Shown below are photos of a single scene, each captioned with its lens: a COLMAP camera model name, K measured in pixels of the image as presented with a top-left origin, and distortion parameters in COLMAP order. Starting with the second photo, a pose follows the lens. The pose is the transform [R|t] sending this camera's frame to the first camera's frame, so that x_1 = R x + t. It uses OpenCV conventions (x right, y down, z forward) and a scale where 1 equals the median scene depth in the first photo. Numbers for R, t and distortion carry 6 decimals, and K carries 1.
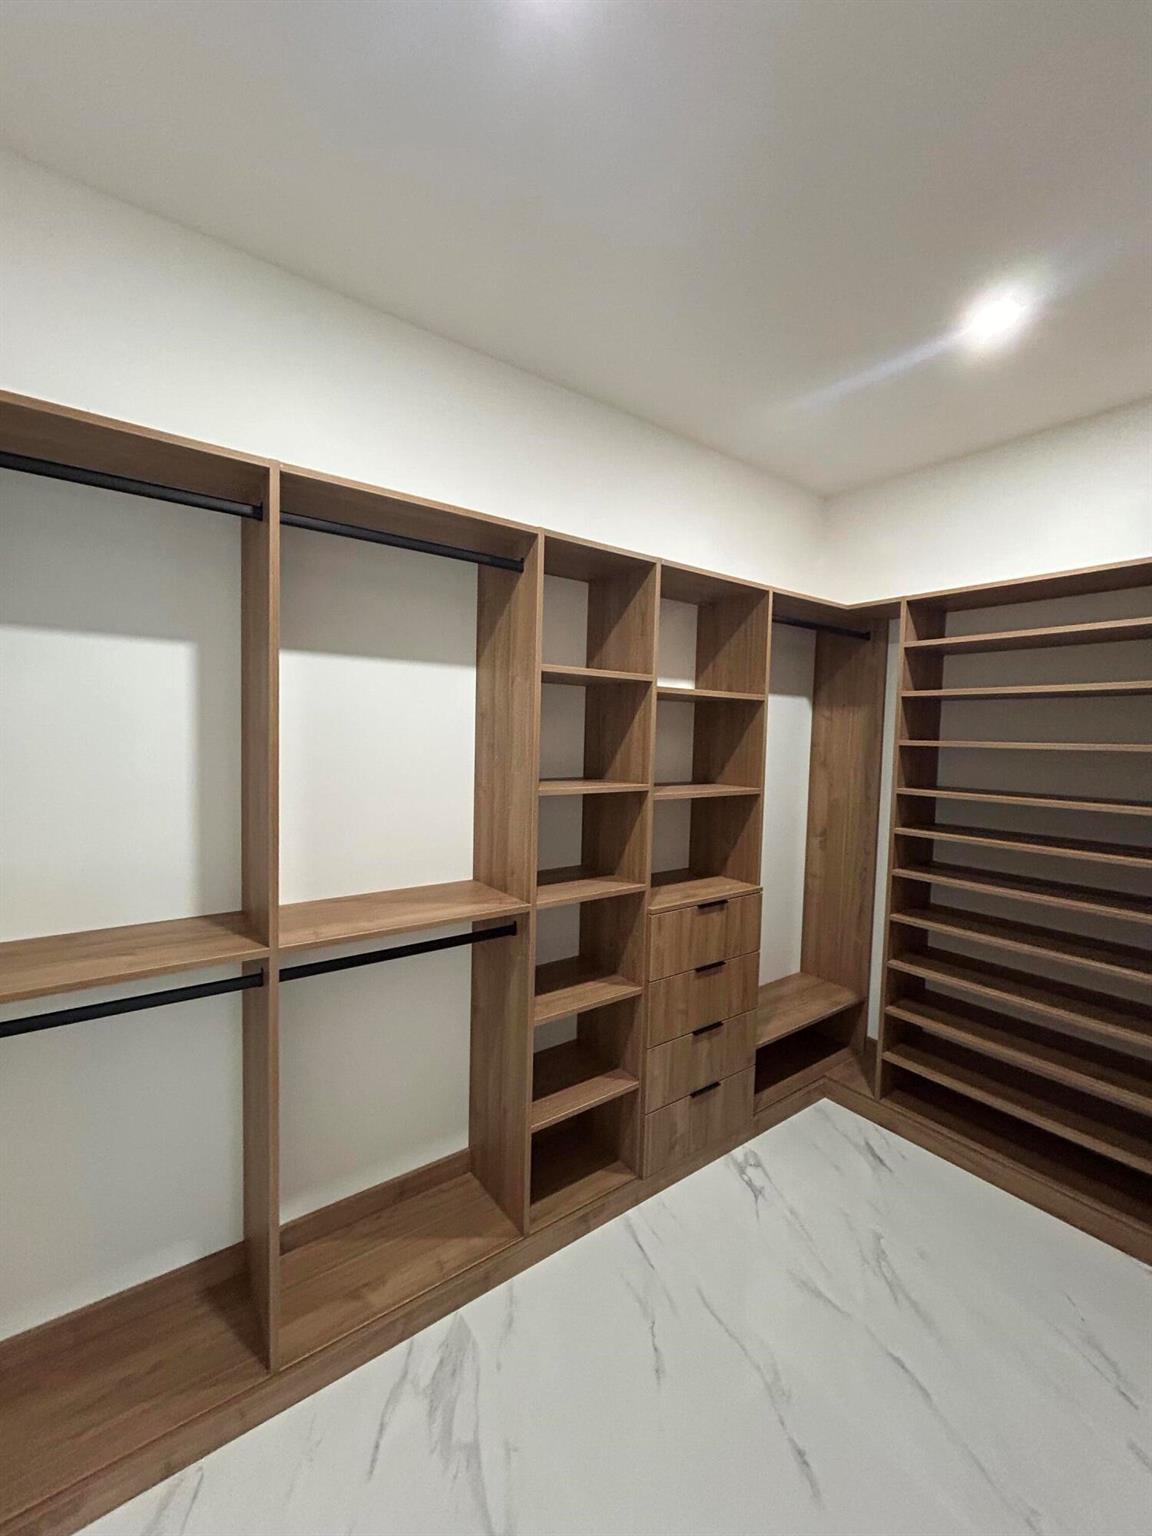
lens RADIAL K [[628.2, 0, 576.0], [0, 628.2, 768.0], [0, 0, 1]] dist [-0.010973, 0.005062]
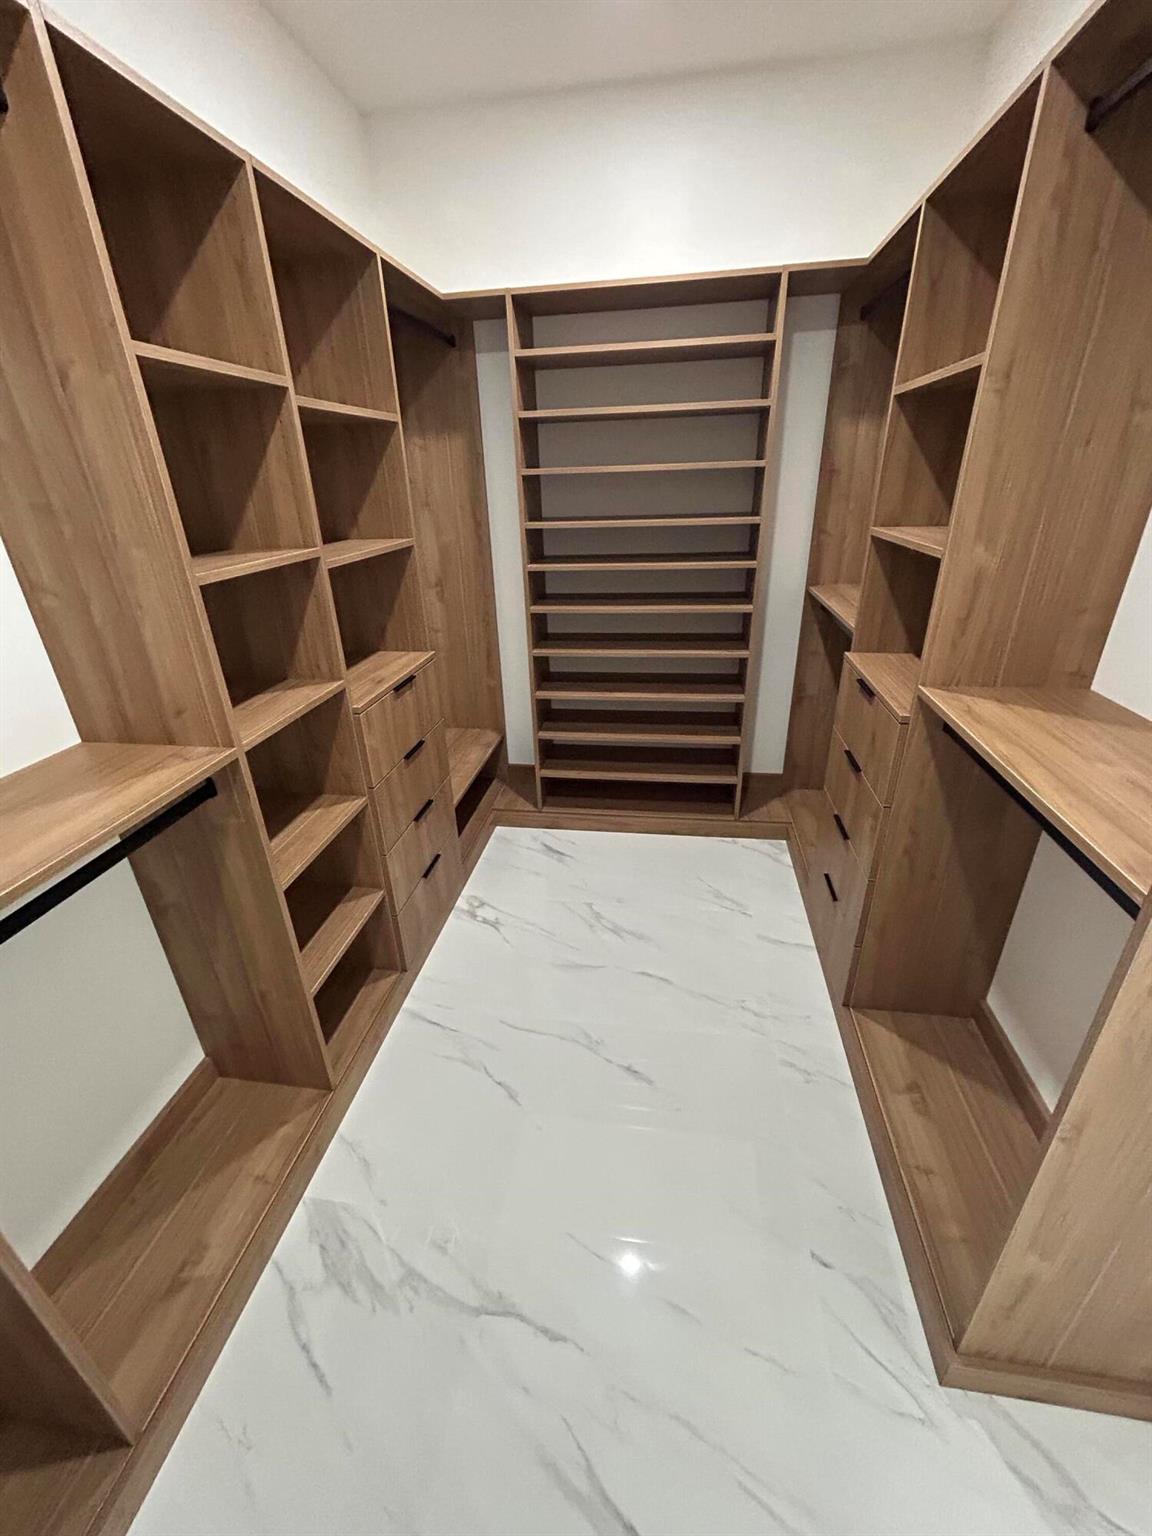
lens RADIAL K [[629.3, 0, 578.8], [0, 629.3, 768.7], [0, 0, 1]] dist [-0.000796, 0.000349]
pose [[0.708439, -0.338877, 0.619093, -0.202482], [0.082786, 0.911031, 0.403942, -0.010727], [-0.700899, -0.234916, 0.673464, 0.210403]]
